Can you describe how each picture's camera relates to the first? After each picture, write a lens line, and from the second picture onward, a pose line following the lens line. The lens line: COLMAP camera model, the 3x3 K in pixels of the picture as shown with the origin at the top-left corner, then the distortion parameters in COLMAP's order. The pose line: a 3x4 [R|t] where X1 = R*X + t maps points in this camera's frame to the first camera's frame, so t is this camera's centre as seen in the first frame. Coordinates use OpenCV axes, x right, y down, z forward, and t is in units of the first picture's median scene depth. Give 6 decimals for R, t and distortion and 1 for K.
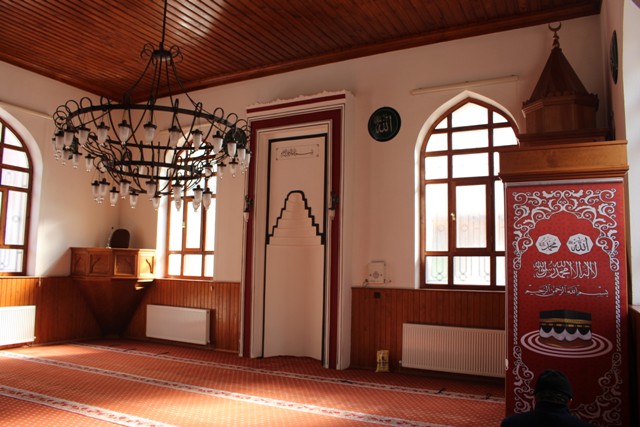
lens RADIAL K [[533.1, 0, 313.5], [0, 533.1, 214.3], [0, 0, 1]] dist [-0.155581, 0.135575]
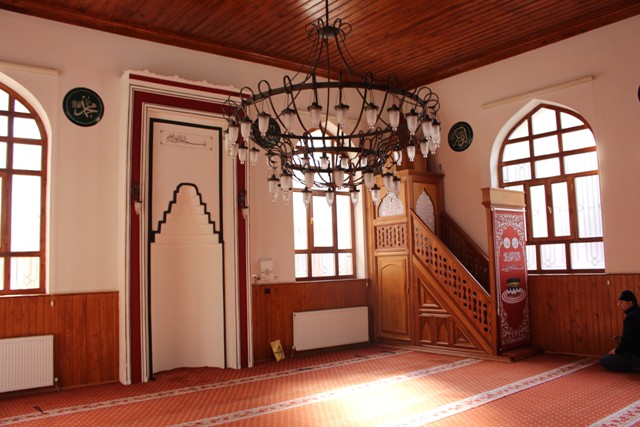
lens RADIAL K [[531.3, 0, 322.3], [0, 531.3, 214.1], [0, 0, 1]] dist [-0.149985, 0.131159]
pose [[0.393142, 0.054349, 0.917870, -0.780154], [-0.051167, 0.997998, -0.037177, 0.030123], [-0.918053, -0.032349, 0.395136, 0.453816]]
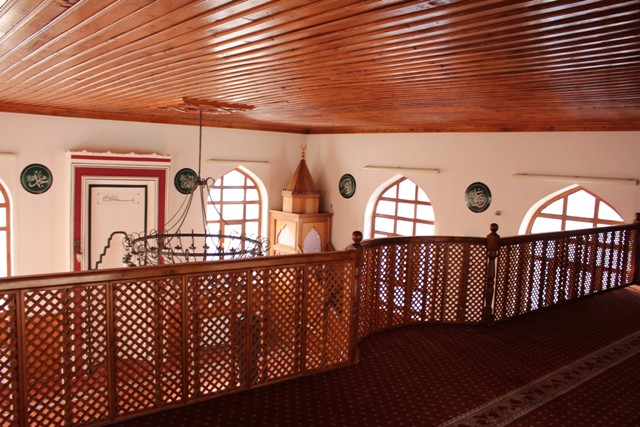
lens RADIAL K [[531.3, 0, 322.3], [0, 531.3, 214.1], [0, 0, 1]] dist [-0.149985, 0.131159]
pose [[0.374906, -0.088805, 0.922800, -0.965479], [-0.124788, 0.981508, 0.145152, -0.318625], [-0.918626, -0.169573, 0.356891, 0.178132]]
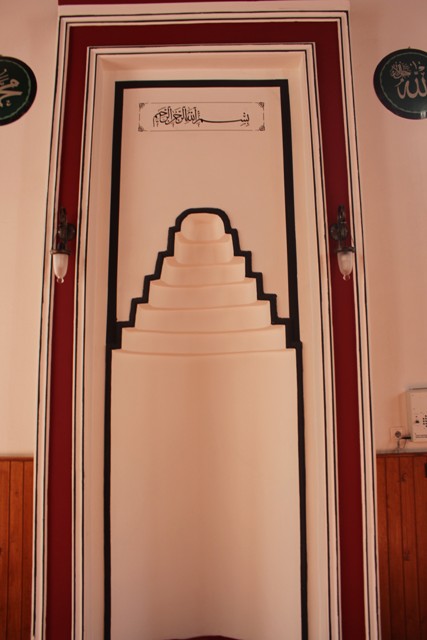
lens RADIAL K [[533.1, 0, 213.5], [0, 533.1, 320.0], [0, 0, 1]] dist [-0.155581, 0.135575]
pose [[0.873055, 0.042698, 0.485749, -0.214641], [-0.019357, 0.998408, -0.052972, 0.057436], [-0.487237, 0.036845, 0.872492, 0.689712]]
